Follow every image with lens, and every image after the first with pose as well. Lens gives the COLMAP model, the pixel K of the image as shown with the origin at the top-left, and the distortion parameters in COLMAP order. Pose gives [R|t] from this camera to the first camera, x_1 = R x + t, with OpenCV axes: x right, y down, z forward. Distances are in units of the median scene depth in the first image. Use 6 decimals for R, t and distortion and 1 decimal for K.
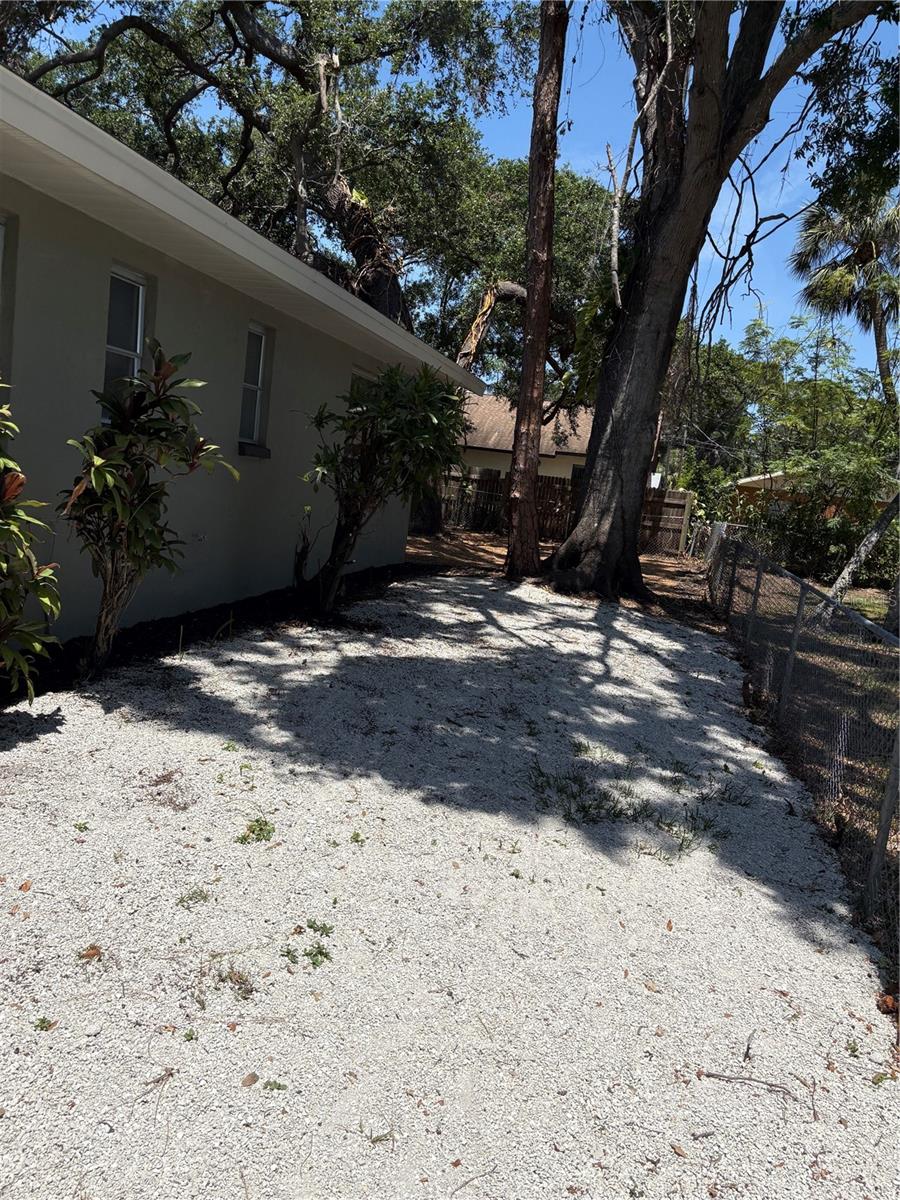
lens RADIAL K [[904.4, 0, 449.9], [0, 904.4, 609.8], [0, 0, 1]] dist [0.053493, -0.067449]
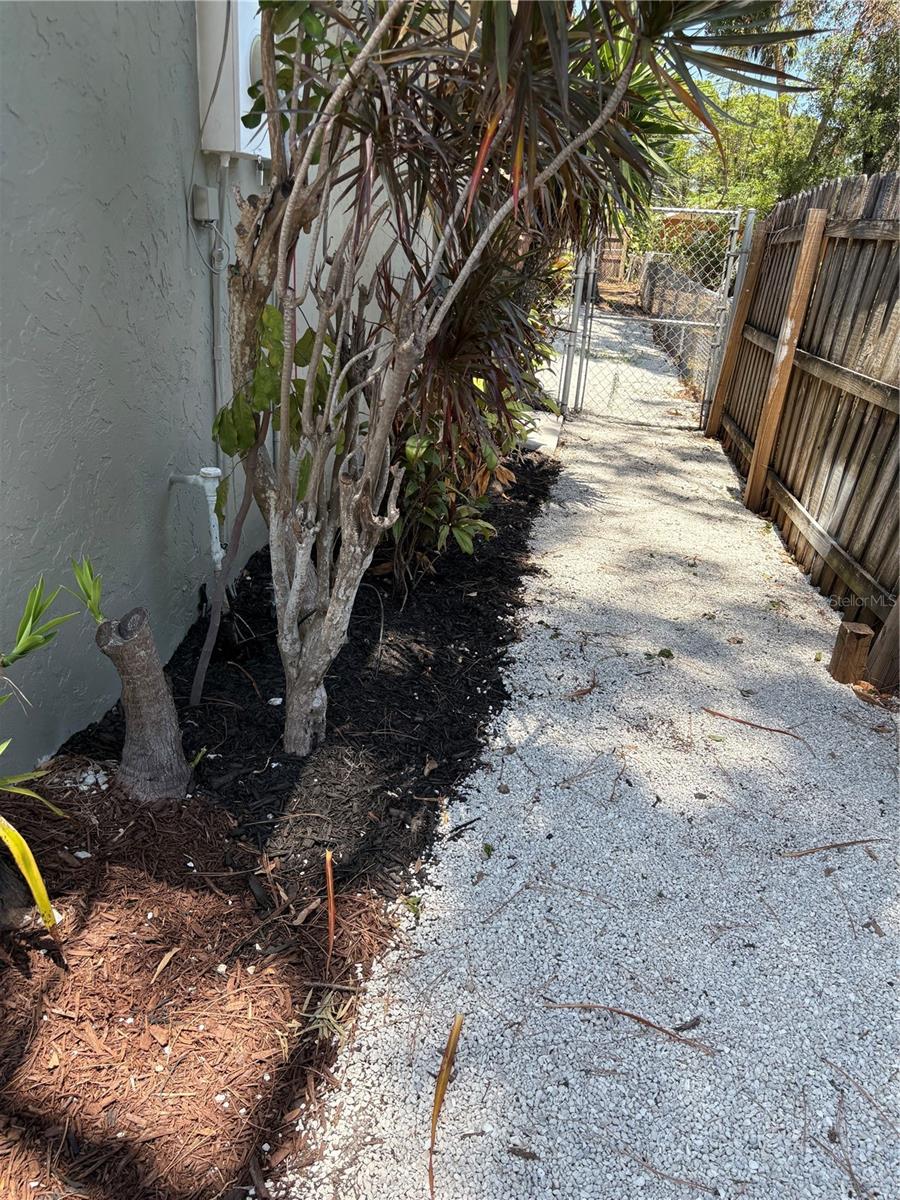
lens RADIAL K [[904.4, 0, 449.9], [0, 904.4, 609.8], [0, 0, 1]] dist [0.053493, -0.067449]
pose [[0.995545, -0.077665, 0.053470, -0.127414], [0.061254, 0.963813, 0.259447, 0.054274], [-0.071685, -0.255015, 0.964276, -0.483958]]
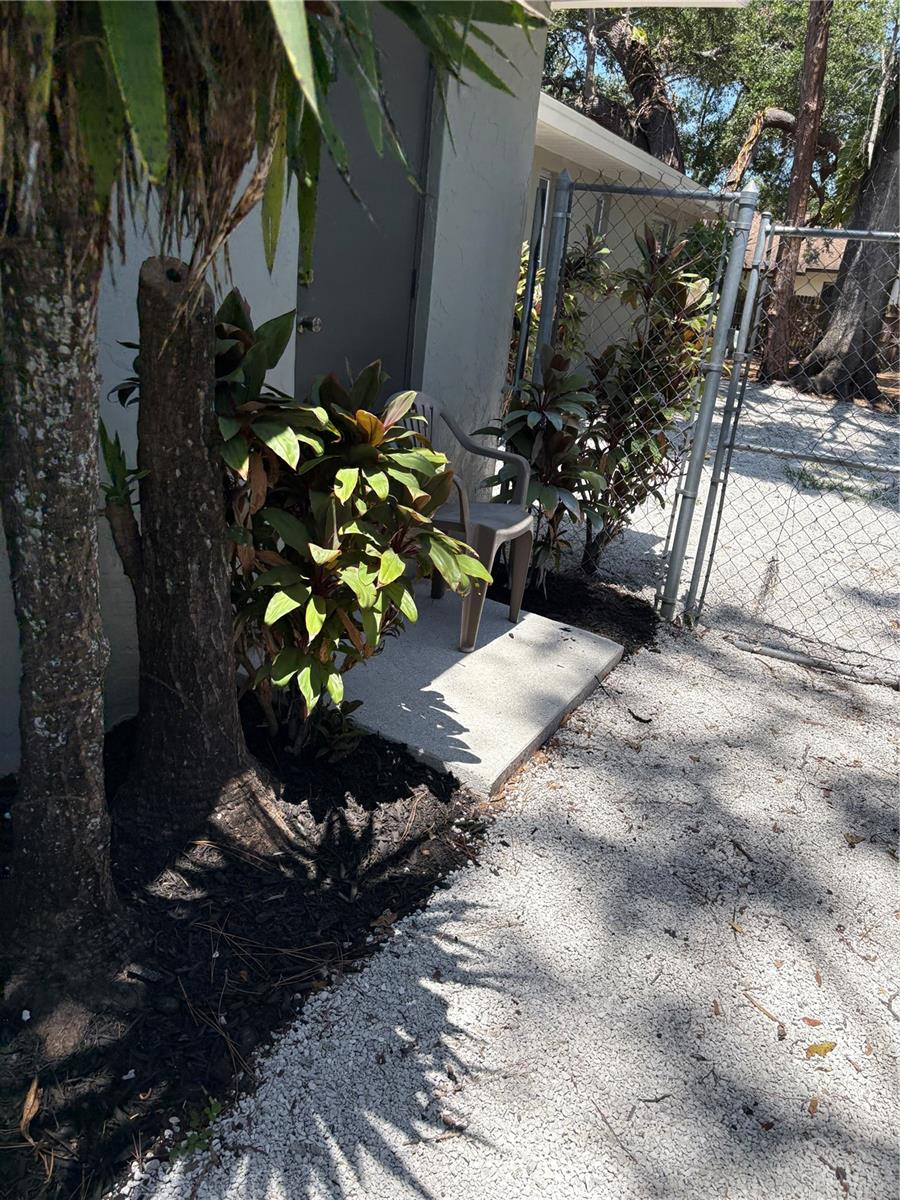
lens RADIAL K [[904.4, 0, 449.9], [0, 904.4, 609.8], [0, 0, 1]] dist [0.053493, -0.067449]
pose [[0.972564, 0.058635, -0.225126, -0.034795], [-0.016868, 0.982942, 0.183142, 0.035089], [0.232024, -0.174319, 0.956963, -0.249529]]
